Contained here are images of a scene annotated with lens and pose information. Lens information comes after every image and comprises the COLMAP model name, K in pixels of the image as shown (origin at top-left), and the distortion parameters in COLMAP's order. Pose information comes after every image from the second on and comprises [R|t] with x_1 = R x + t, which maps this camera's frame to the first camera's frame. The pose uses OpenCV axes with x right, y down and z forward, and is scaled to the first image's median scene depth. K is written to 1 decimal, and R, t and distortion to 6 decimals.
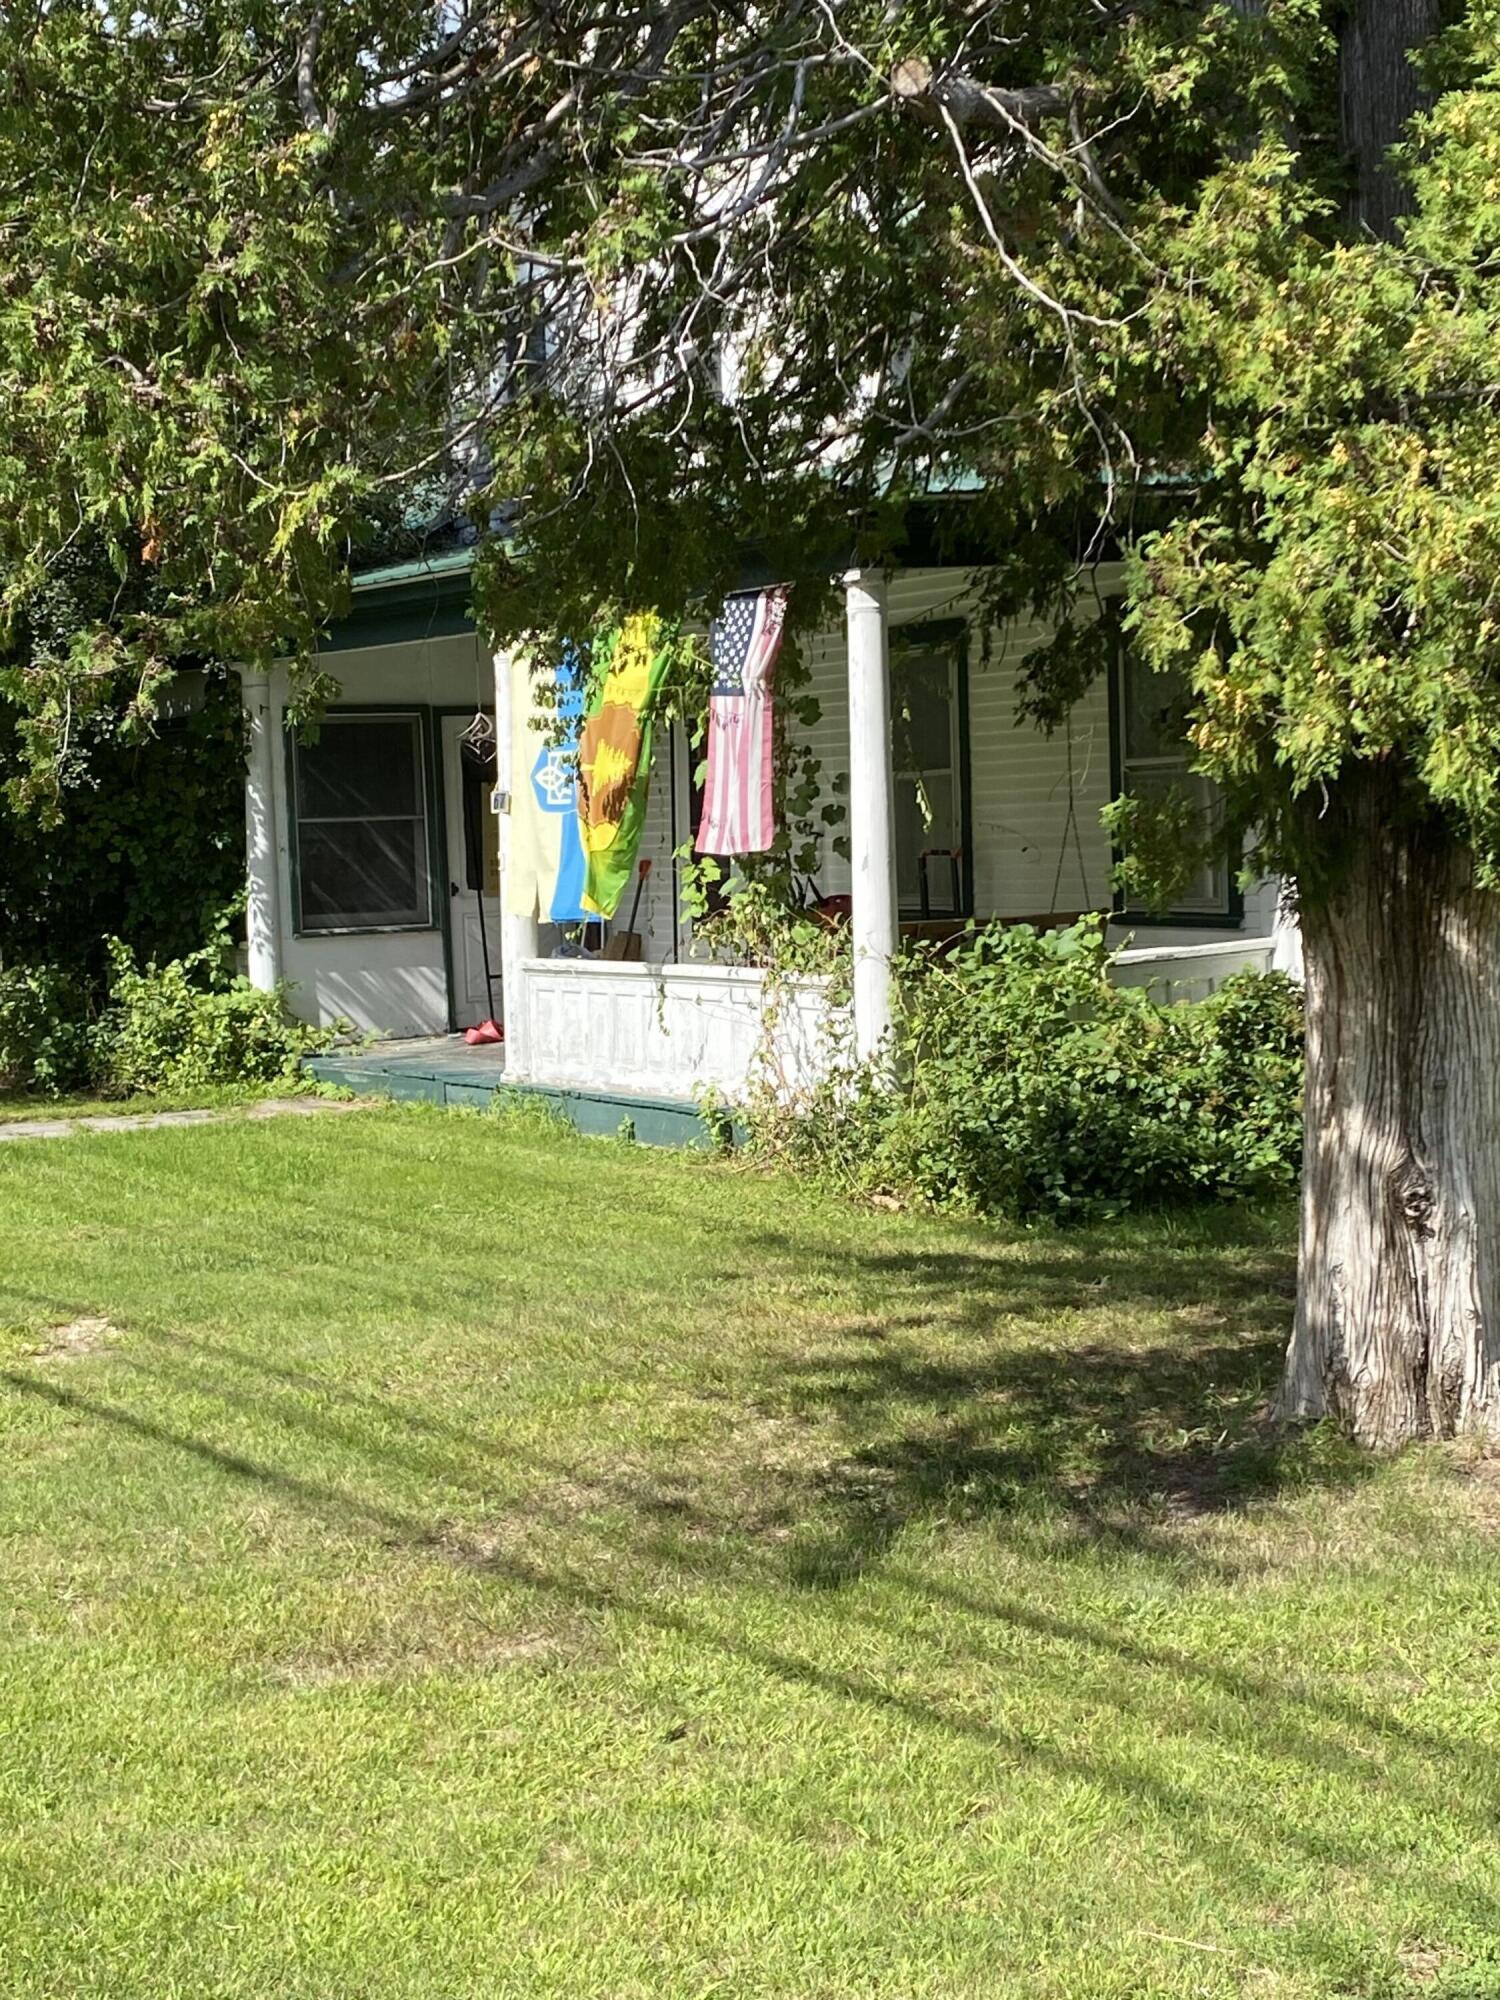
lens RADIAL K [[3085.8, 0, 750.0], [0, 3085.8, 1000.0], [0, 0, 1]] dist [0.099513, 0.010435]
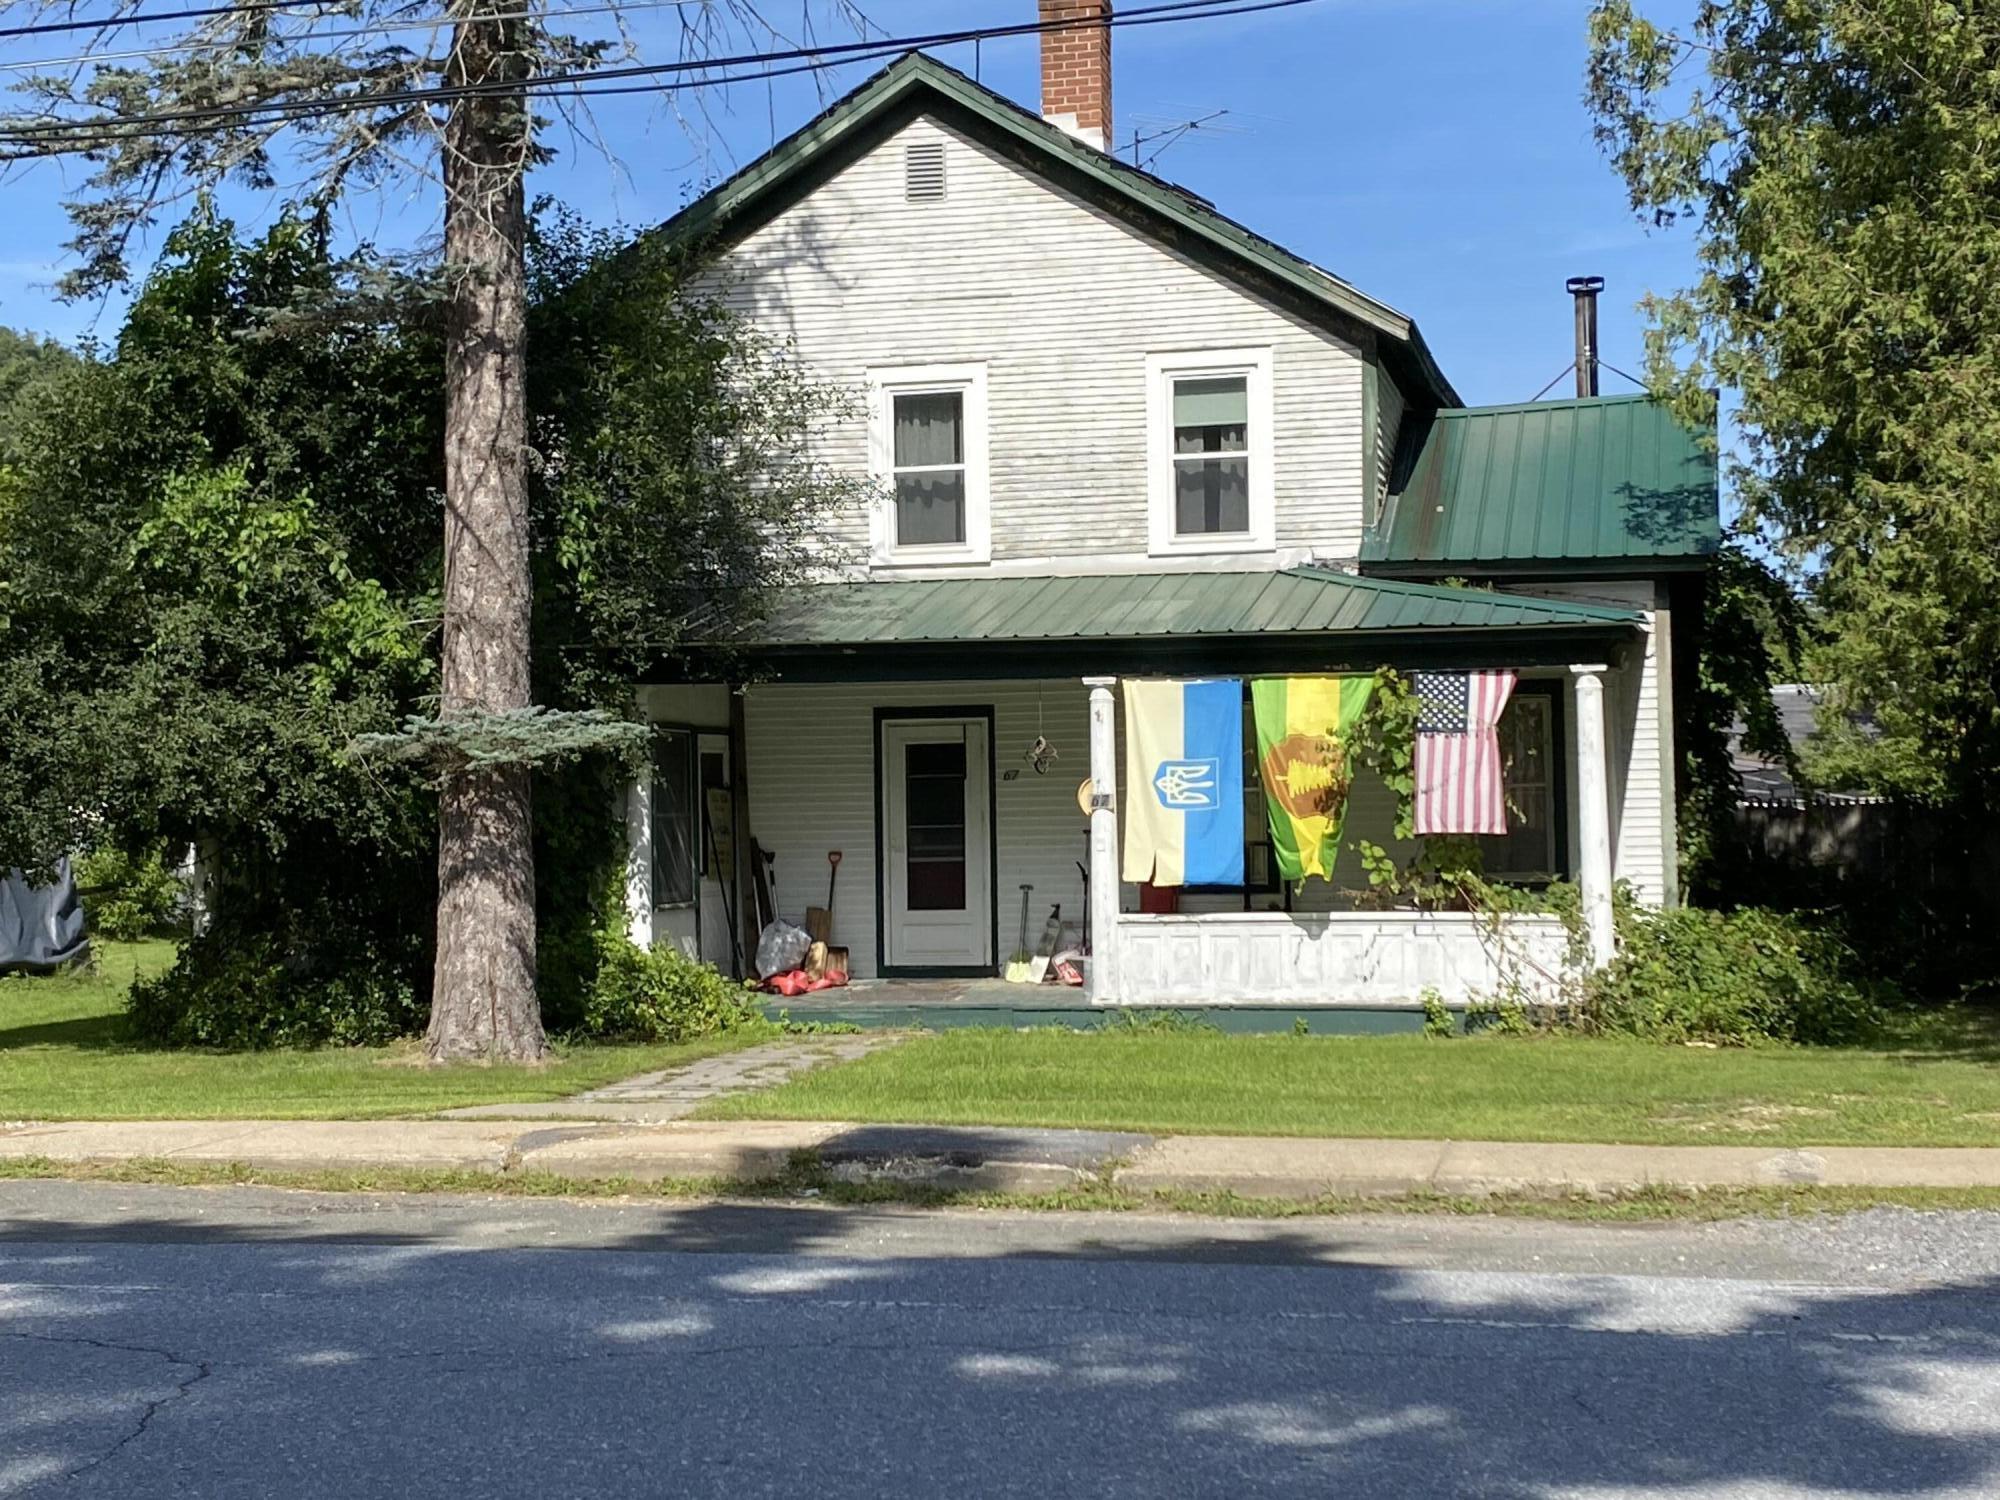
lens RADIAL K [[3085.8, 0, 1000.0], [0, 3085.8, 750.0], [0, 0, 1]] dist [0.099513, 0.010435]
pose [[0.690266, 0.038700, 0.722520, -0.969075], [0.033224, 0.995820, -0.085080, 0.025294], [-0.722793, 0.082732, 0.686095, 0.073226]]
